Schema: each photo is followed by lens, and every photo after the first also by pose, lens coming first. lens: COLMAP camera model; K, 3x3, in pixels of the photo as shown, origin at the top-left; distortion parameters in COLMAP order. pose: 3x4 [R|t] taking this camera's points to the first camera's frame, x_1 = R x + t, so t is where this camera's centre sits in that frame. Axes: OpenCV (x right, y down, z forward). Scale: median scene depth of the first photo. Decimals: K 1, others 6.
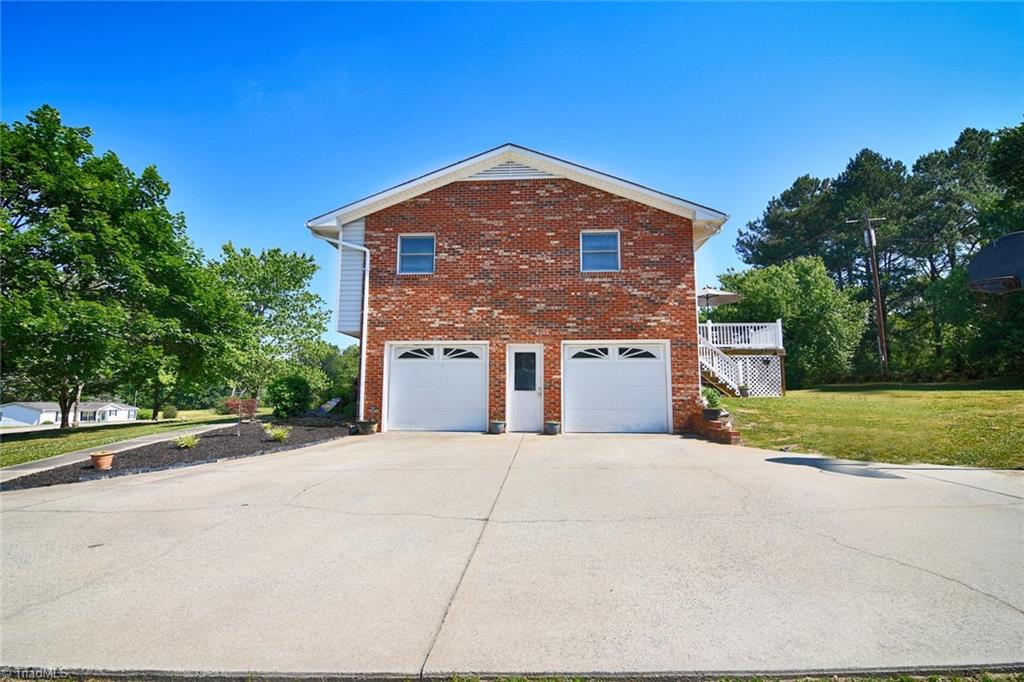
lens RADIAL K [[501.4, 0, 515.0], [0, 501.4, 339.0], [0, 0, 1]] dist [-0.005789, -0.011082]
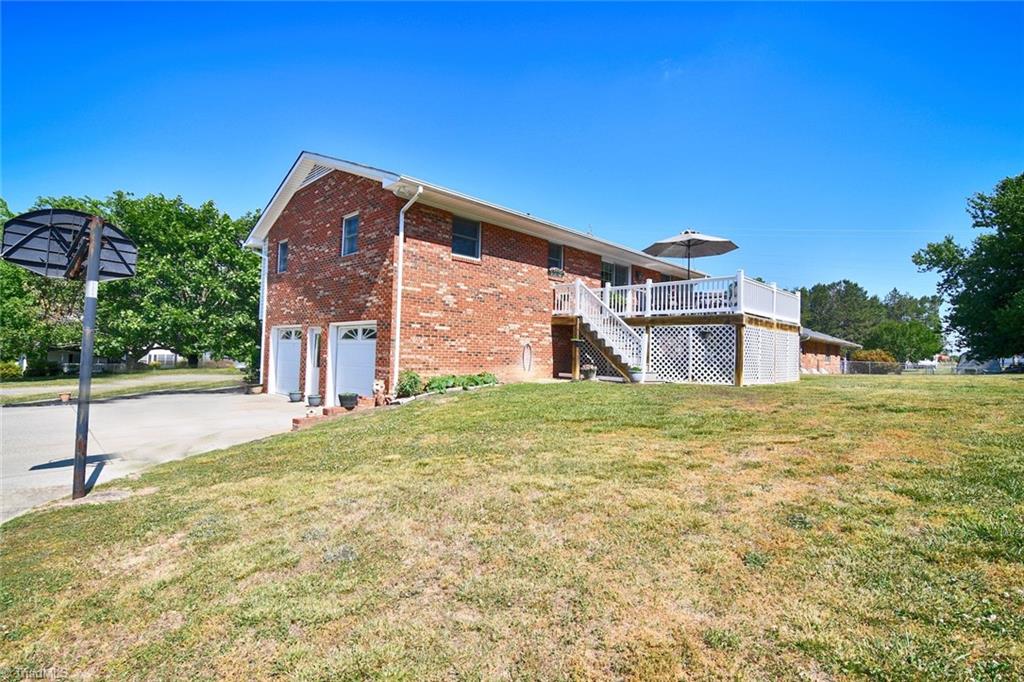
lens RADIAL K [[501.4, 0, 515.0], [0, 501.4, 339.0], [0, 0, 1]] dist [-0.005789, -0.011082]
pose [[0.743722, -0.000333, -0.668489, 1.130011], [0.054128, 0.996746, 0.059724, -0.005618], [0.666294, -0.080602, 0.741320, 0.452940]]
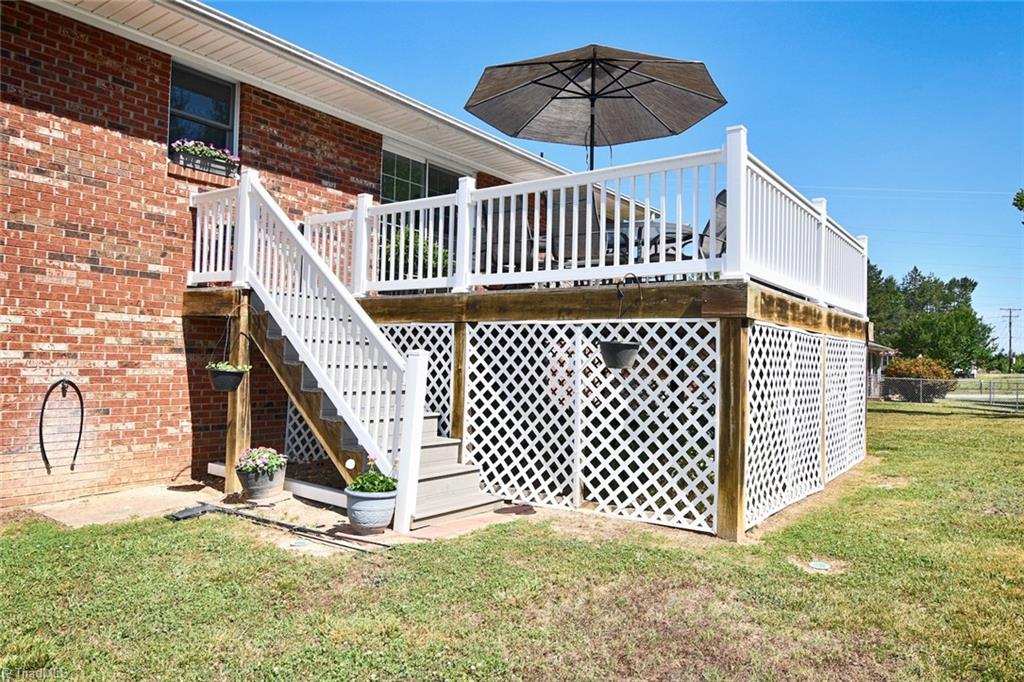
lens RADIAL K [[707.5, 0, 521.9], [0, 707.5, 336.2], [0, 0, 1]] dist [-0.004757, -0.004339]
pose [[0.838905, 0.000690, -0.544277, 0.913709], [0.044013, 0.996638, 0.069101, 0.026392], [0.542495, -0.081925, 0.836055, 1.090614]]
